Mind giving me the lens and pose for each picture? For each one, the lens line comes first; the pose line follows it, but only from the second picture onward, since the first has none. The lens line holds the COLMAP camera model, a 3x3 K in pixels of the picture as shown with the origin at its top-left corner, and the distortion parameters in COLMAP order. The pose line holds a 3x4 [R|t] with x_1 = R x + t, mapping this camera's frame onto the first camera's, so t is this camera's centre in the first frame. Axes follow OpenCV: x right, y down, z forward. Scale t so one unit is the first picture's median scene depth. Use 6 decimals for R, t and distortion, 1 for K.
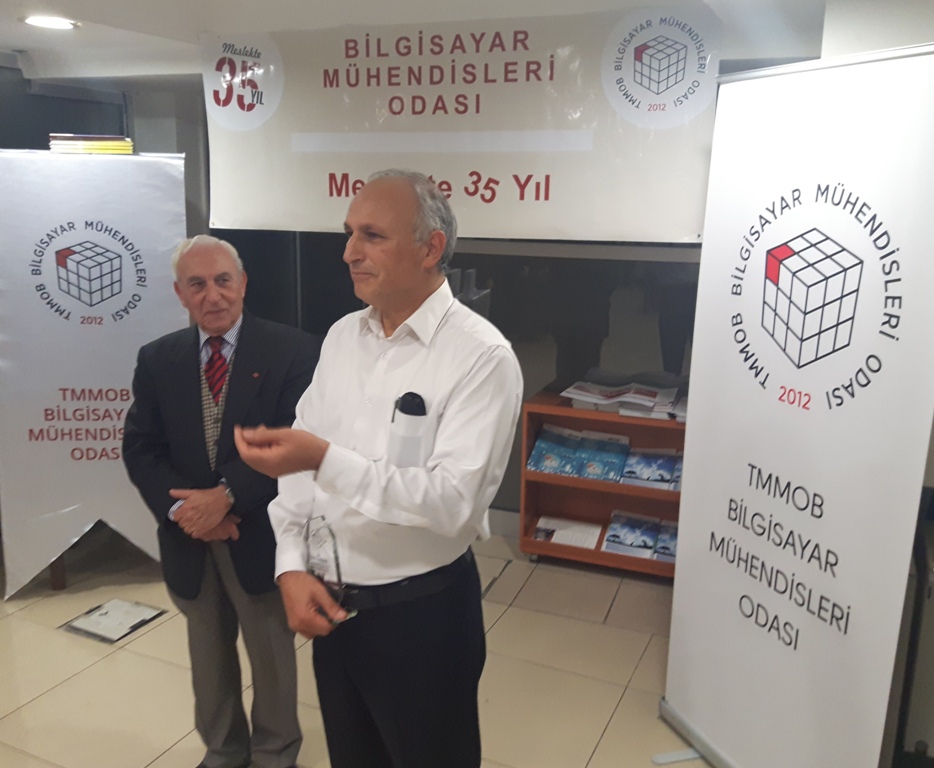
lens RADIAL K [[832.7, 0, 475.9], [0, 832.7, 368.3], [0, 0, 1]] dist [0.141026, -0.361680]
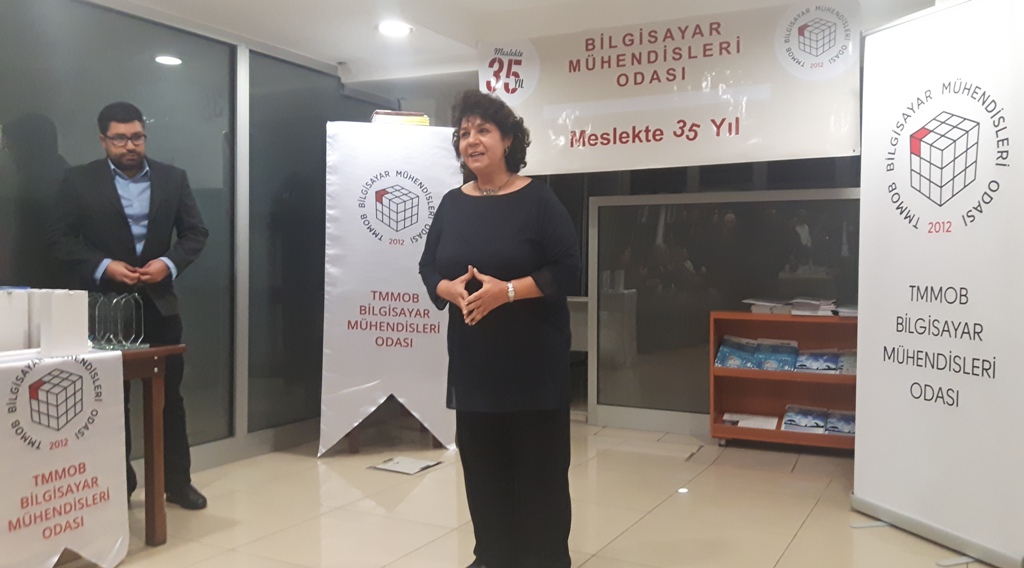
lens RADIAL K [[806.7, 0, 521.2], [0, 806.7, 277.1], [0, 0, 1]] dist [0.144453, -0.294774]
pose [[0.996749, -0.015331, -0.079100, -0.163622], [0.000494, 0.982877, -0.184264, 0.271580], [0.080570, 0.183626, 0.979689, -0.302855]]
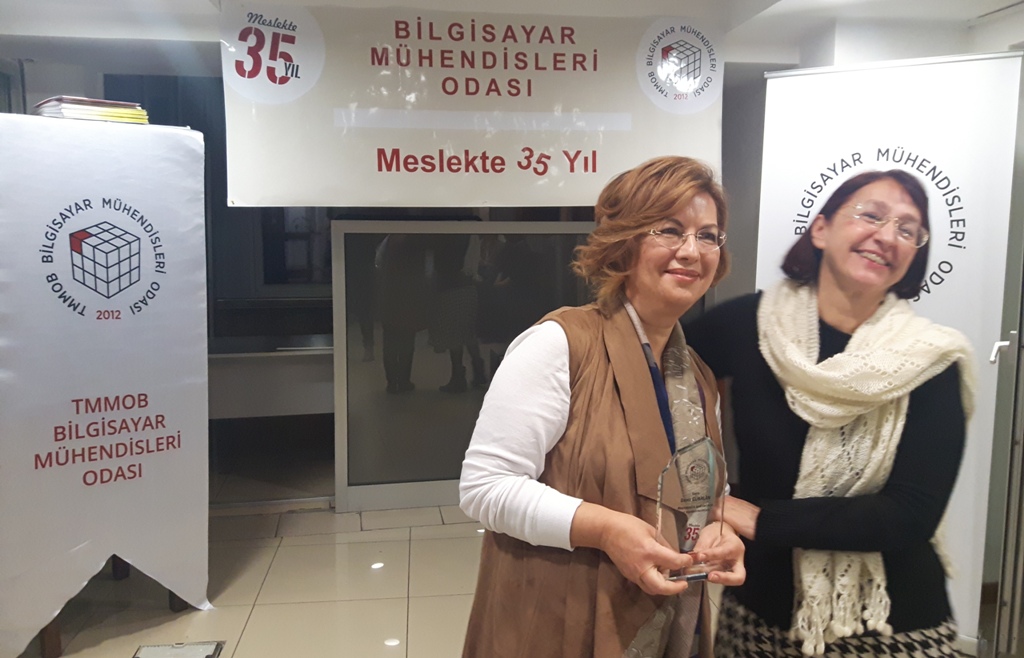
lens RADIAL K [[827.6, 0, 499.9], [0, 827.6, 312.0], [0, 0, 1]] dist [0.135217, -0.262728]
pose [[0.866610, -0.076467, 0.493092, -0.589538], [0.118185, 0.991525, -0.053949, 0.036034], [-0.484788, 0.105029, 0.868303, 0.084140]]
